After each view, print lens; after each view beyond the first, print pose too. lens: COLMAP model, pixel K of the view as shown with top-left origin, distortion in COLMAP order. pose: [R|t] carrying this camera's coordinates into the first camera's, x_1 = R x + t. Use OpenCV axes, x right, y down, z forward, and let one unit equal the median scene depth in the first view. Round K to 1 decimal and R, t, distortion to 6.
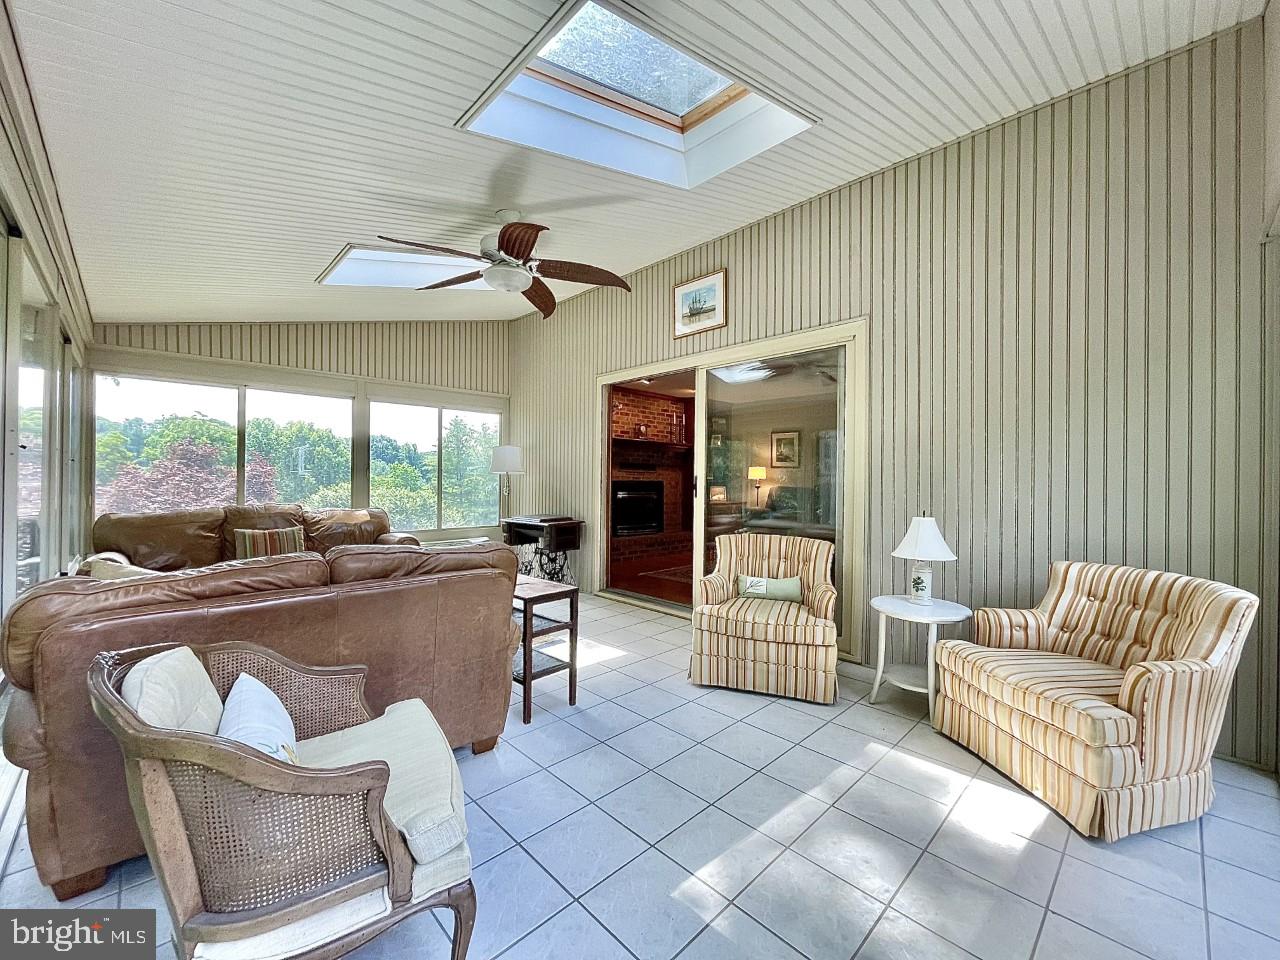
lens RADIAL K [[518.1, 0, 640.0], [0, 518.1, 480.0], [0, 0, 1]] dist [-0.001866, -0.000645]
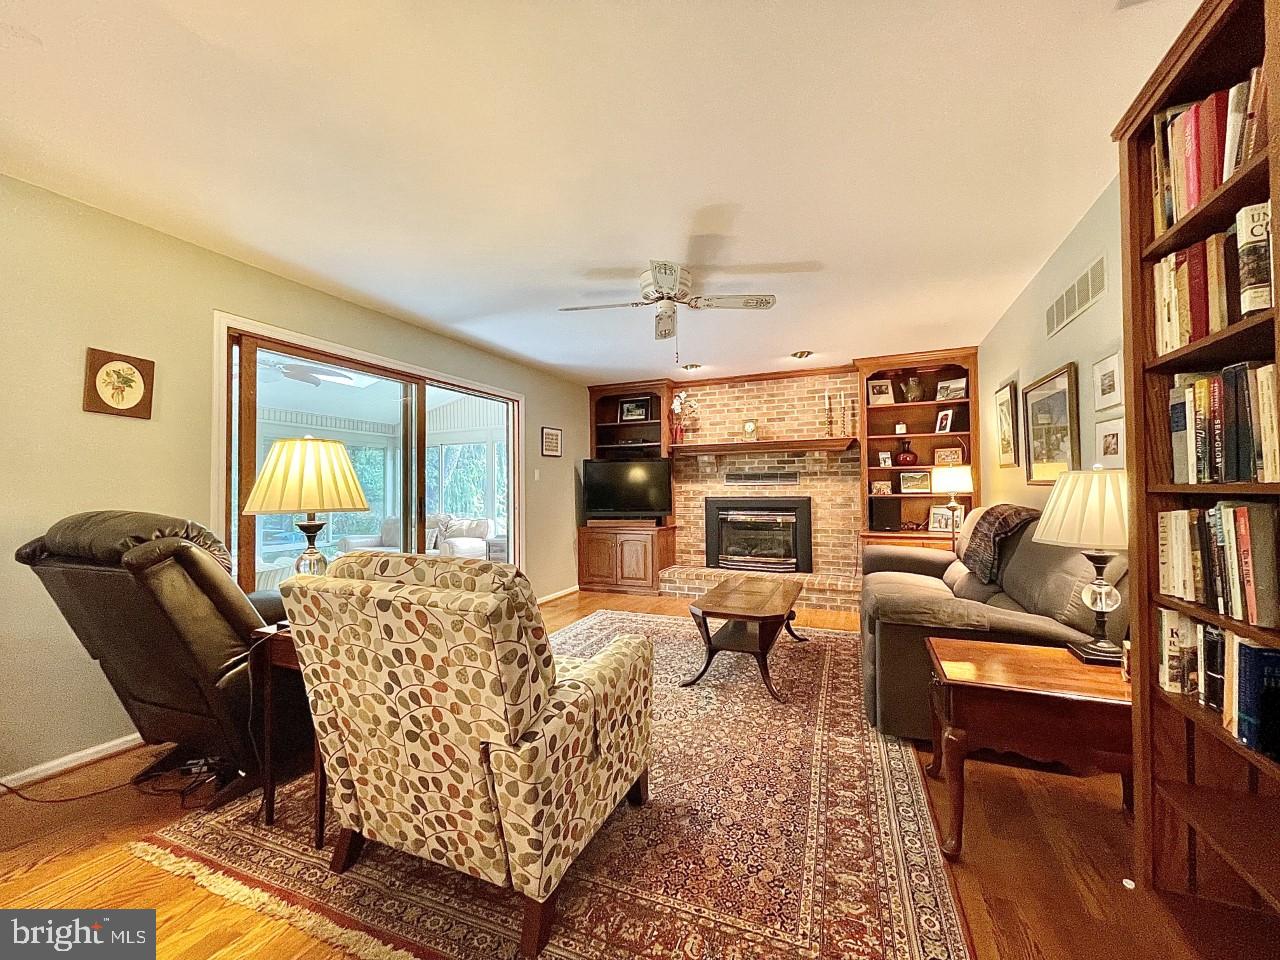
lens RADIAL K [[518.1, 0, 640.0], [0, 518.1, 480.0], [0, 0, 1]] dist [-0.001866, -0.000645]
pose [[0.388054, -0.029878, -0.921152, 0.581156], [0.011131, 0.999553, -0.027732, -0.003686], [0.921569, 0.000508, 0.388213, 0.538043]]
